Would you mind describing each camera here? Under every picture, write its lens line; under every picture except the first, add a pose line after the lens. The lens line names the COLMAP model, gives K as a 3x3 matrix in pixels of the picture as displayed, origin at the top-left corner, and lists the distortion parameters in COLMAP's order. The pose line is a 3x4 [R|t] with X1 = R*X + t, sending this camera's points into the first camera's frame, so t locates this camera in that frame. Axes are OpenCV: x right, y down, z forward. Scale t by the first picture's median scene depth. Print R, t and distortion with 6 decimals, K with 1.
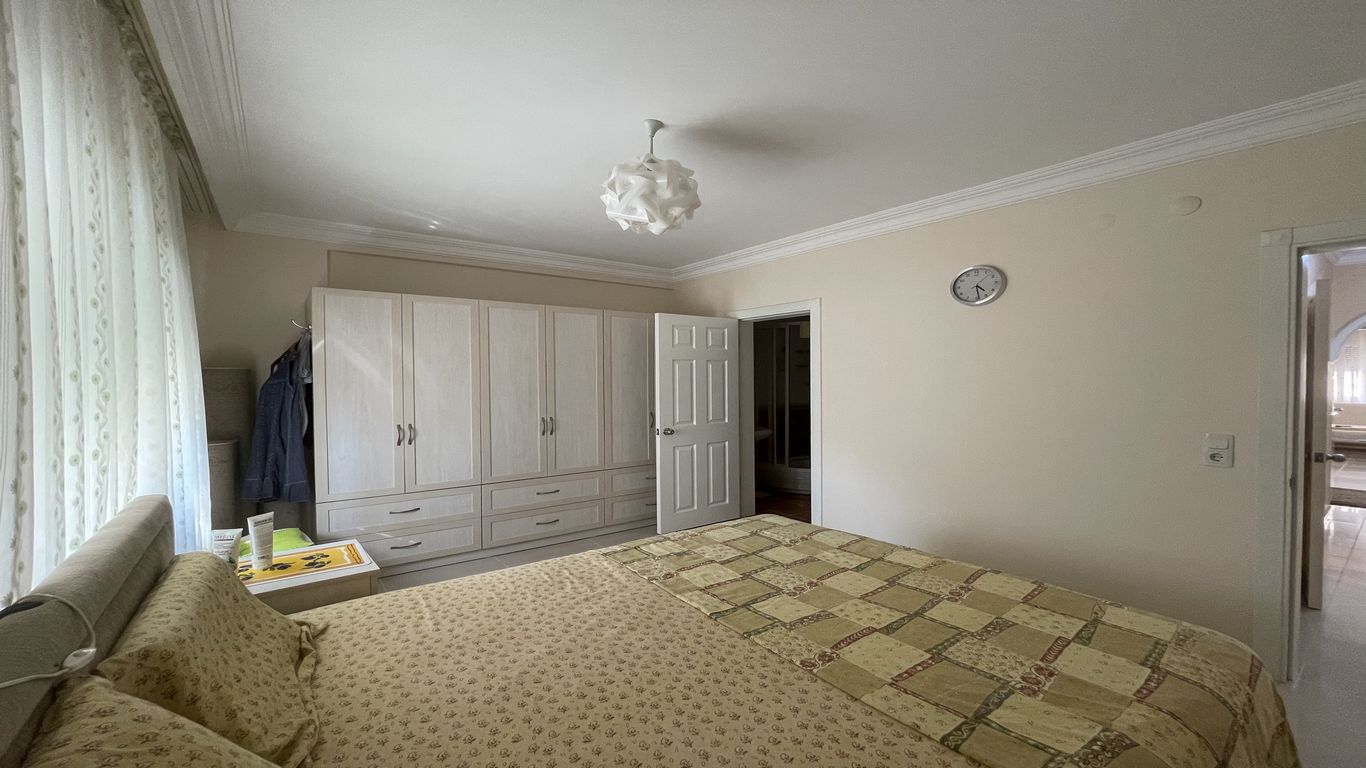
lens RADIAL K [[552.8, 0, 681.8], [0, 552.8, 386.4], [0, 0, 1]] dist [0.001584, 0.000196]
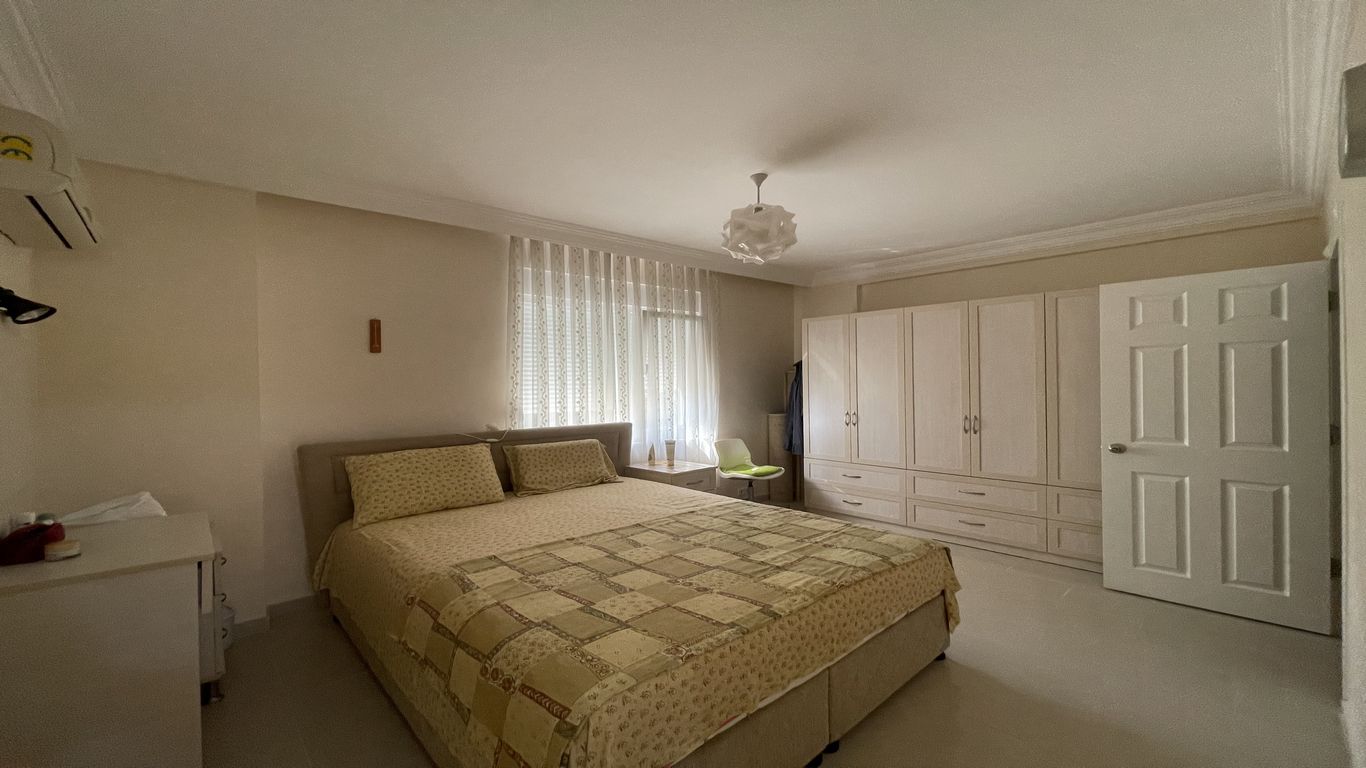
lens RADIAL K [[552.8, 0, 681.8], [0, 552.8, 386.4], [0, 0, 1]] dist [0.001584, 0.000196]
pose [[0.099223, 0.011315, -0.995001, 0.778372], [-0.008142, 0.999911, 0.010559, -0.001791], [0.995032, 0.007054, 0.099307, 0.454809]]
